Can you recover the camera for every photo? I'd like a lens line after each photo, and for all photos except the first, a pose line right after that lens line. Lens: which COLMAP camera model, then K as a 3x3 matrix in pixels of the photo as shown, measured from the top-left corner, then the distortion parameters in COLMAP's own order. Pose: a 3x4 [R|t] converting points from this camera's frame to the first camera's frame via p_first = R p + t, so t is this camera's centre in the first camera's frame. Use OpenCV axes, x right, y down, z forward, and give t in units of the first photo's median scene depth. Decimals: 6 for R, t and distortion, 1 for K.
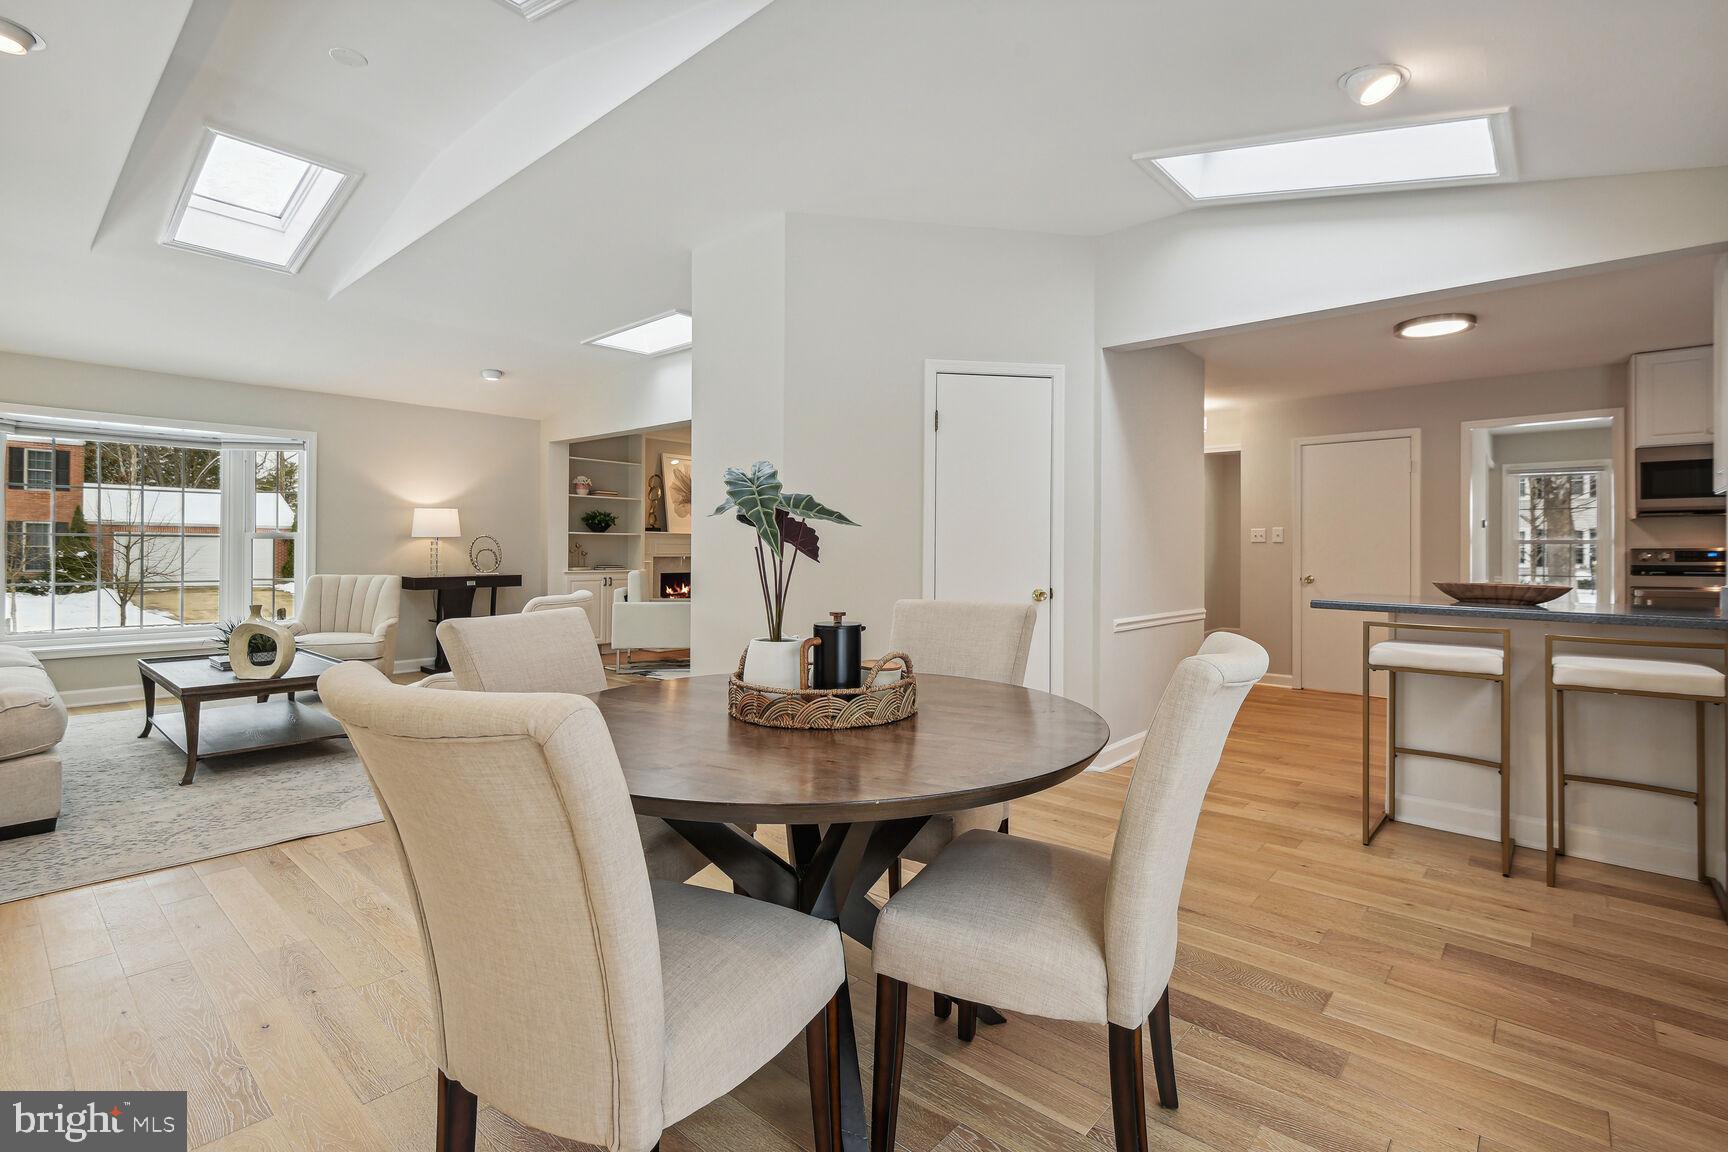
lens RADIAL K [[773.9, 0, 906.5], [0, 773.9, 550.0], [0, 0, 1]] dist [0.027219, -0.017144]
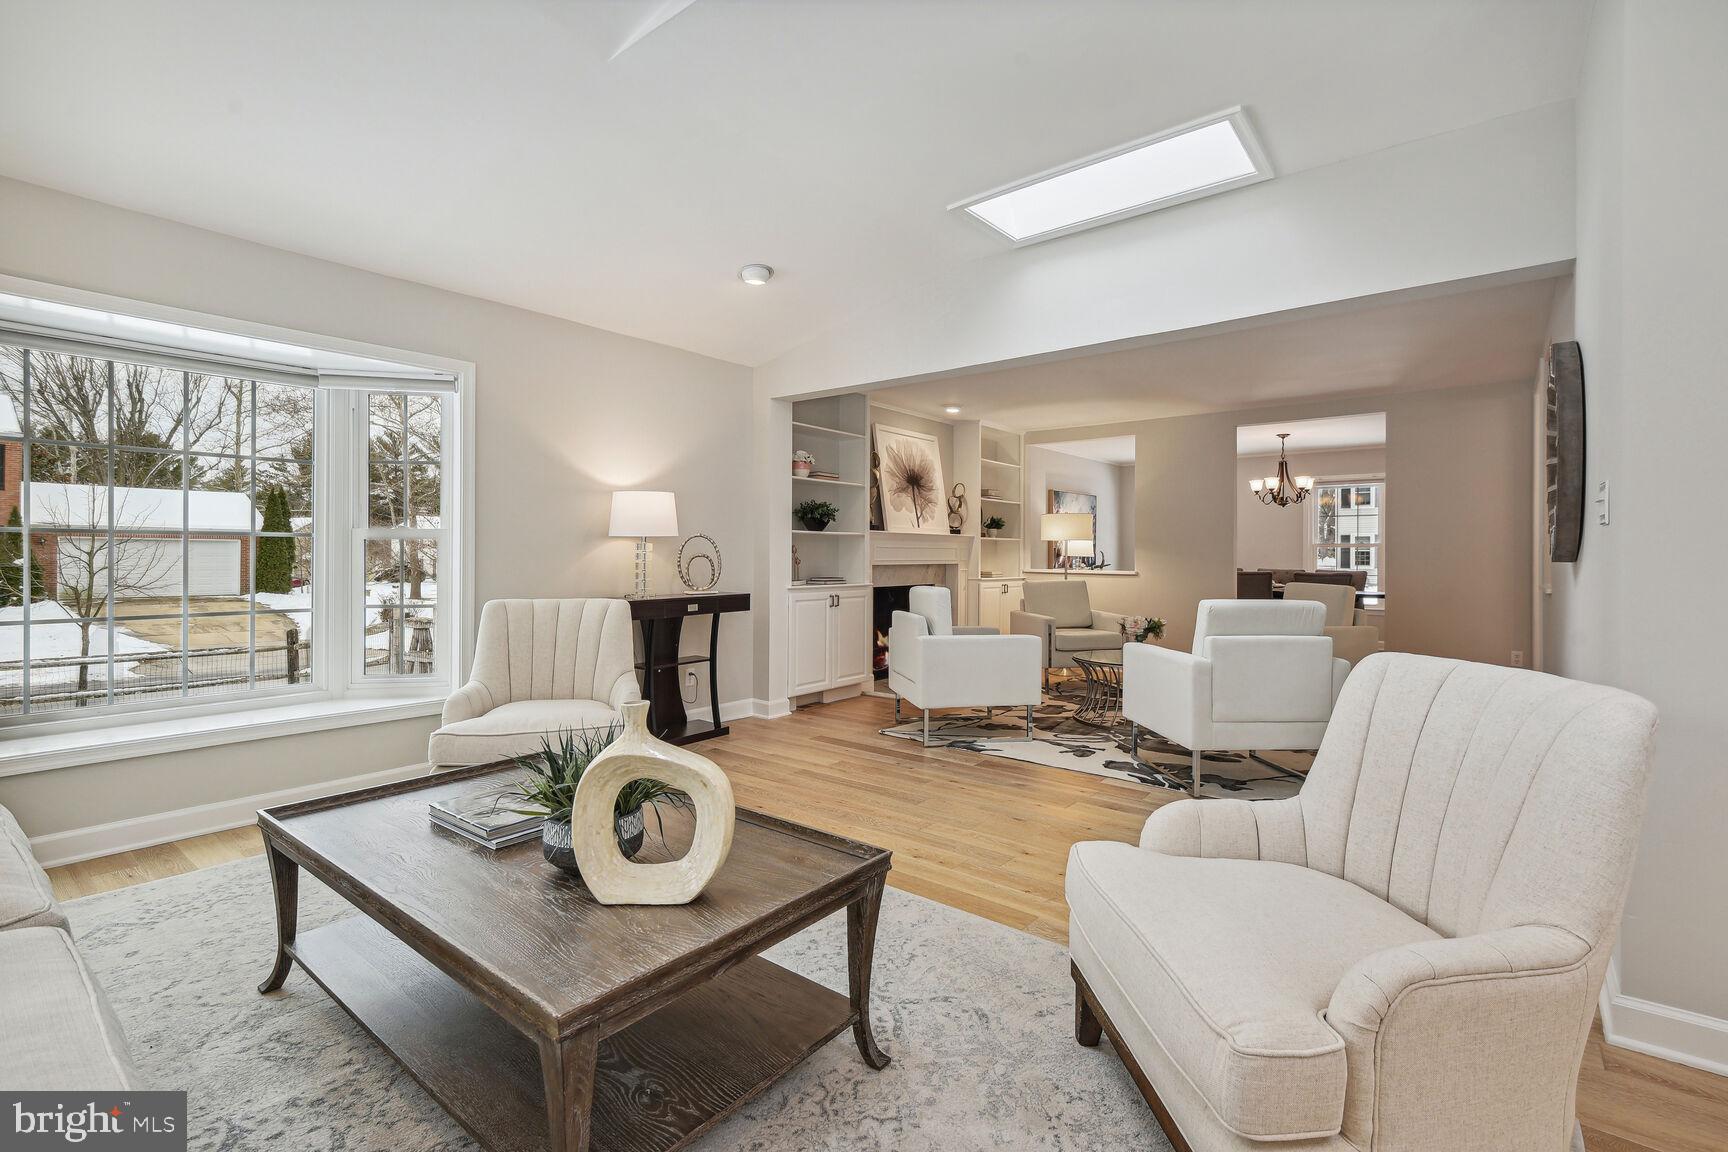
lens RADIAL K [[773.9, 0, 906.5], [0, 773.9, 550.0], [0, 0, 1]] dist [0.027219, -0.017144]
pose [[0.999129, -0.001459, 0.041706, -0.353465], [0.001744, 0.999975, -0.006803, -0.000520], [-0.041695, 0.006870, 0.999107, 0.303095]]
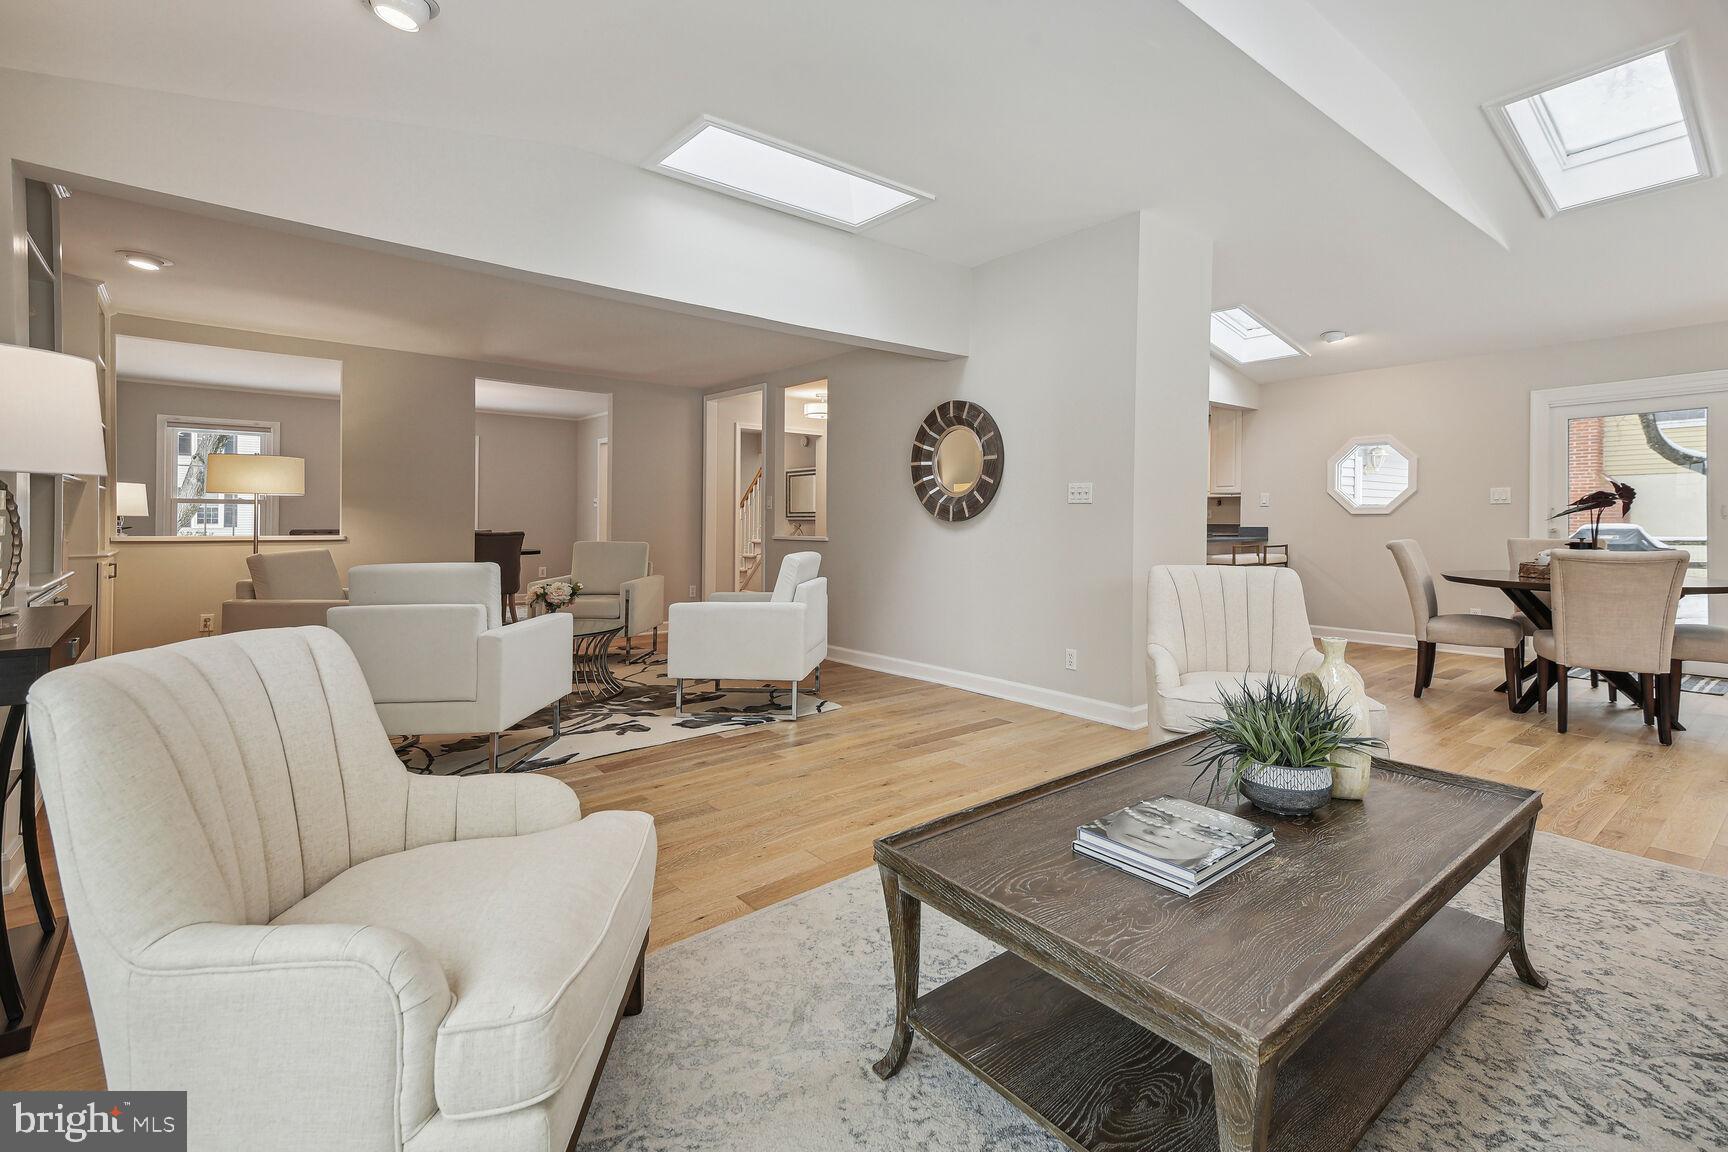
lens RADIAL K [[777.6, 0, 859.3], [0, 777.6, 517.7], [0, 0, 1]] dist [0.028785, -0.000268]
pose [[0.197128, -0.006393, 0.980357, -0.666629], [-0.001647, 0.999975, 0.006852, -0.003168], [-0.980376, -0.002965, 0.197113, 0.583123]]
